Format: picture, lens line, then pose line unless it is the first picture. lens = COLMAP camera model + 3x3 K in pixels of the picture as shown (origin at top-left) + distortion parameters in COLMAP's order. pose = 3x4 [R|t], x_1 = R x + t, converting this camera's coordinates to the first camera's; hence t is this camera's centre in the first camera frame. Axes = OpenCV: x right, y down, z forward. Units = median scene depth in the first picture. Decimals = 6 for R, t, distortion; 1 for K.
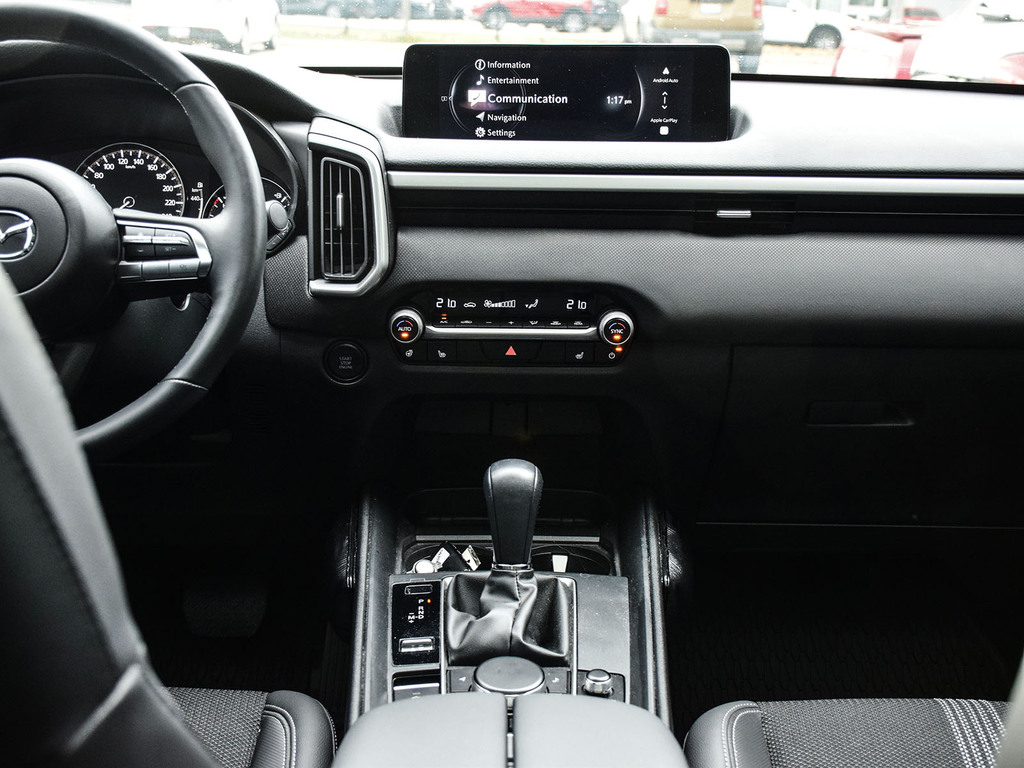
lens RADIAL K [[1358.3, 0, 512.0], [0, 1358.3, 384.0], [0, 0, 1]] dist [0.036092, 0.114187]
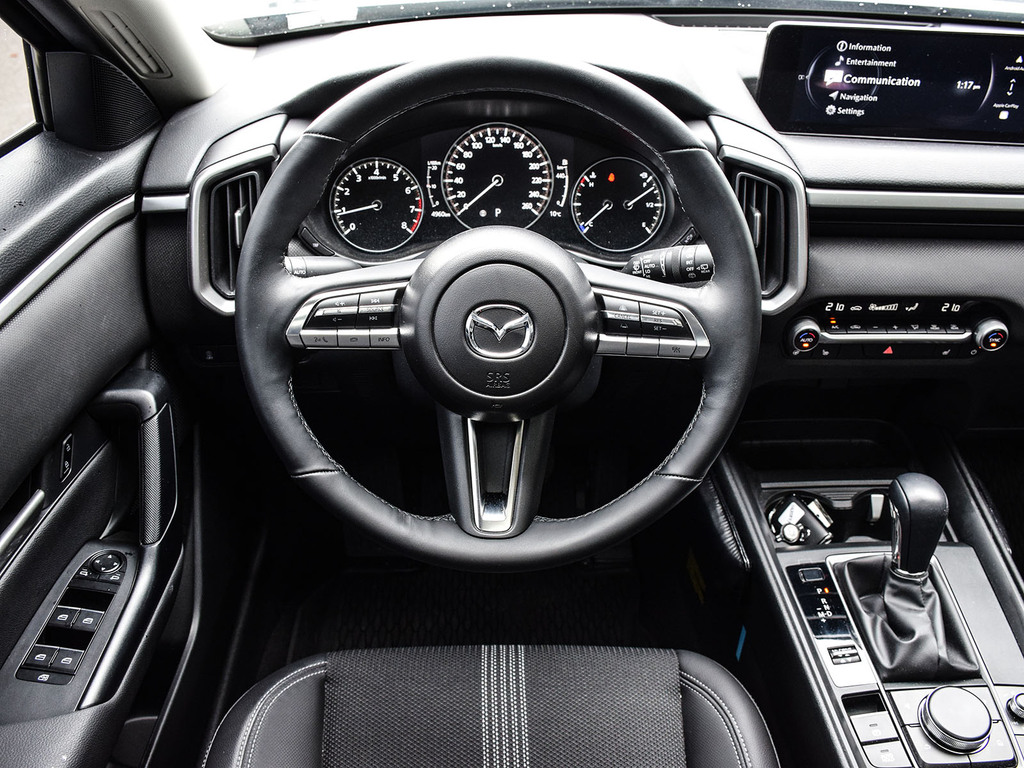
lens RADIAL K [[888.2, 0, 512.0], [0, 888.2, 384.0], [0, 0, 1]] dist [-0.159284, 0.100896]
pose [[0.999846, -0.013710, 0.010938, -0.306081], [0.009487, 0.947320, 0.320147, -0.220346], [-0.014751, -0.319994, 0.947305, 0.347876]]
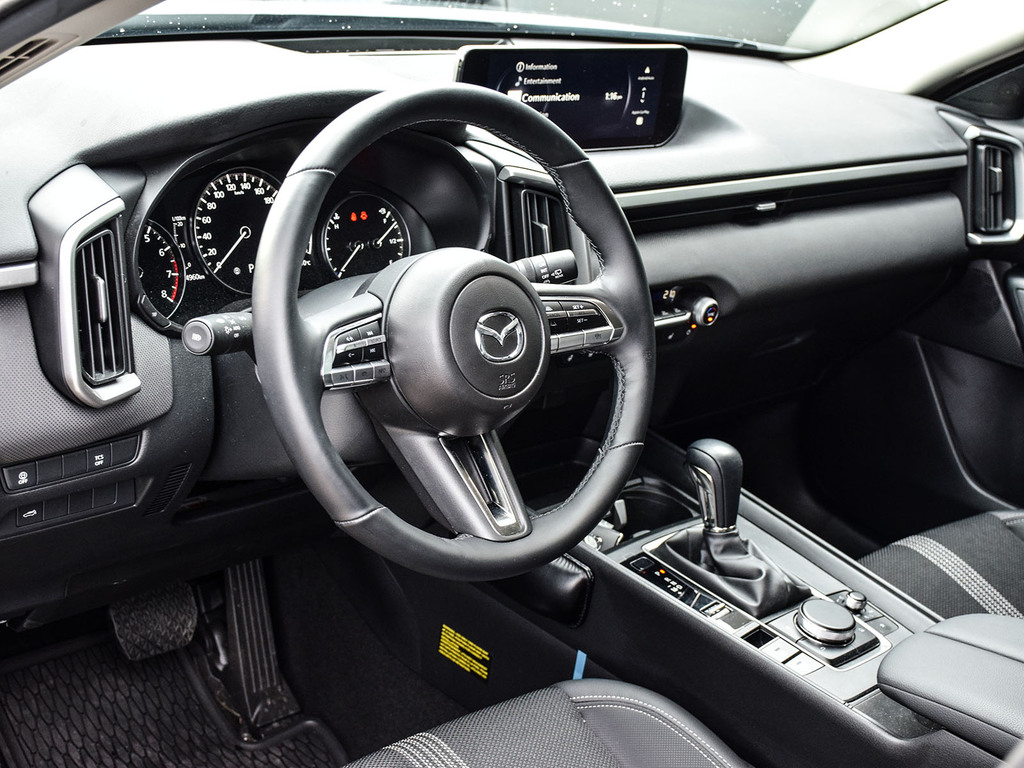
lens RADIAL K [[1441.7, 0, 512.0], [0, 1441.7, 384.0], [0, 0, 1]] dist [0.077160, 0.005184]
pose [[0.728269, -0.174729, 0.662642, -0.885673], [0.060798, 0.979610, 0.191490, -0.228289], [-0.682589, -0.099168, 0.724042, 0.186624]]
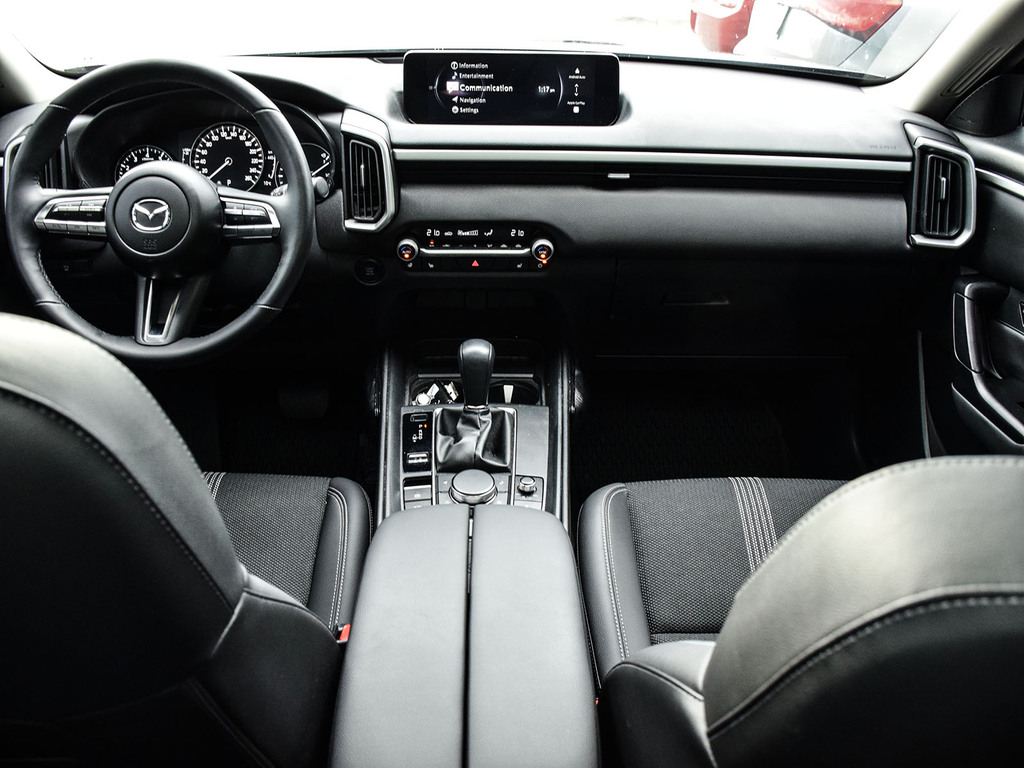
lens RADIAL K [[888.2, 0, 512.0], [0, 888.2, 384.0], [0, 0, 1]] dist [-0.159284, 0.100896]
pose [[0.999767, -0.008129, 0.019988, 0.019800], [0.003468, 0.974817, 0.222980, -0.115349], [-0.021297, -0.222859, 0.974618, -0.019760]]
